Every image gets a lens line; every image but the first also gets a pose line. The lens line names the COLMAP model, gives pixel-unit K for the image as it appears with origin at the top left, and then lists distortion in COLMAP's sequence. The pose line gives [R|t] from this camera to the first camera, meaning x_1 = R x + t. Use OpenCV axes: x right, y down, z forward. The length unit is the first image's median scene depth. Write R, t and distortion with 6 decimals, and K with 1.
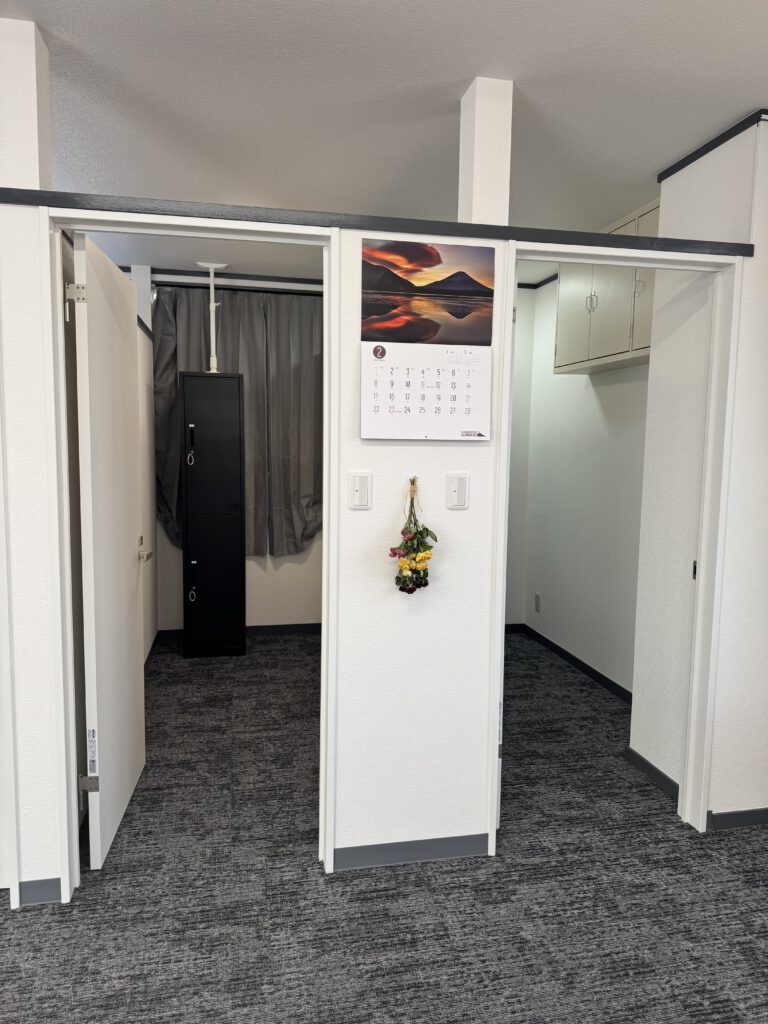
lens RADIAL K [[710.5, 0, 384.0], [0, 710.5, 512.0], [0, 0, 1]] dist [0.124515, -0.181454]
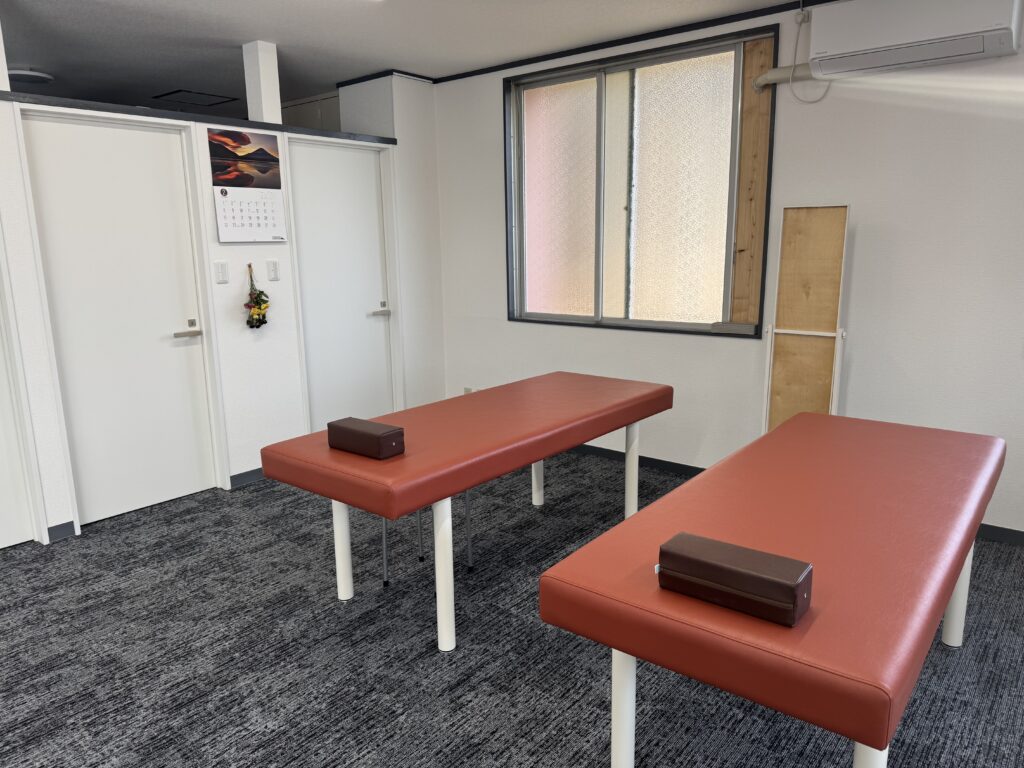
lens RADIAL K [[710.5, 0, 512.0], [0, 710.5, 384.0], [0, 0, 1]] dist [0.124515, -0.181454]
pose [[0.782617, -0.153907, 0.603178, -0.595519], [0.096114, 0.987211, 0.127191, 0.085249], [-0.615039, -0.041568, 0.787400, -0.865075]]
